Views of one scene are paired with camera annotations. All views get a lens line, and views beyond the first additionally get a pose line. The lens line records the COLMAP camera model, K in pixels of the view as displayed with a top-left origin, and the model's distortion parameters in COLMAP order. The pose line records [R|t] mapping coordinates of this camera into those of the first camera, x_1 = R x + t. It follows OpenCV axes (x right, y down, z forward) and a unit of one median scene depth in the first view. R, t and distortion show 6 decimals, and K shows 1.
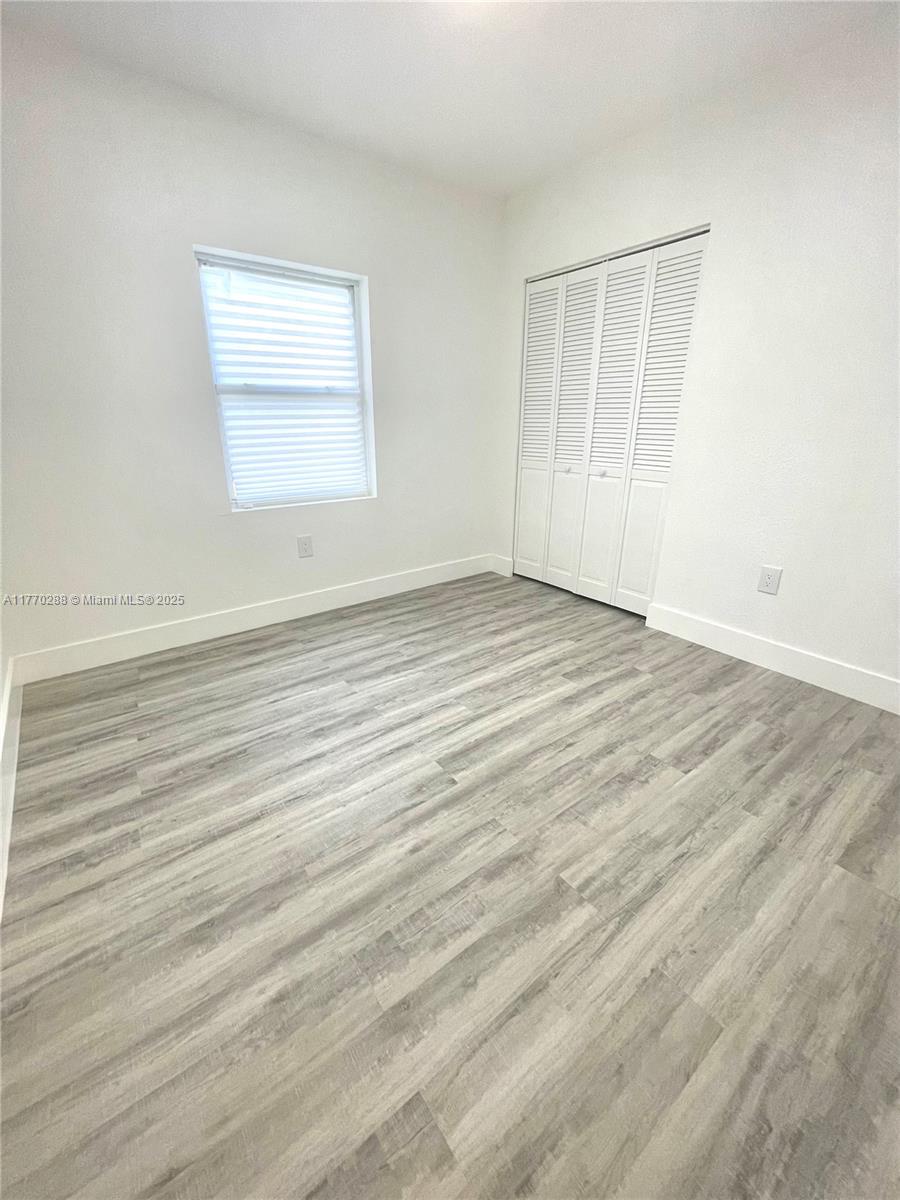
lens RADIAL K [[484.5, 0, 445.4], [0, 484.5, 596.4], [0, 0, 1]] dist [-0.002279, 0.000608]
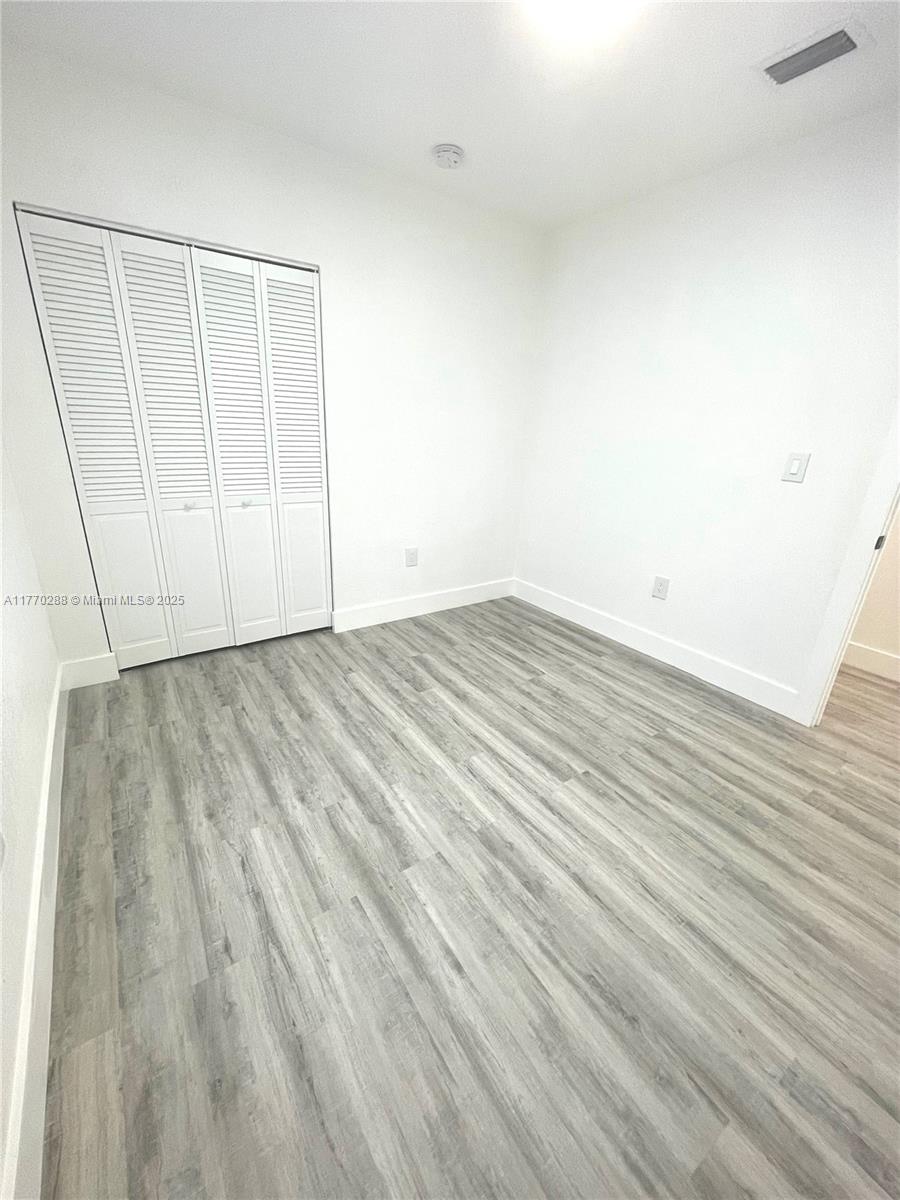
lens RADIAL K [[484.5, 0, 445.4], [0, 484.5, 596.4], [0, 0, 1]] dist [-0.002279, 0.000608]
pose [[0.047826, -0.345479, 0.937207, -0.744488], [0.304946, 0.898535, 0.315662, -0.375164], [-0.951168, 0.270700, 0.148326, 0.803016]]
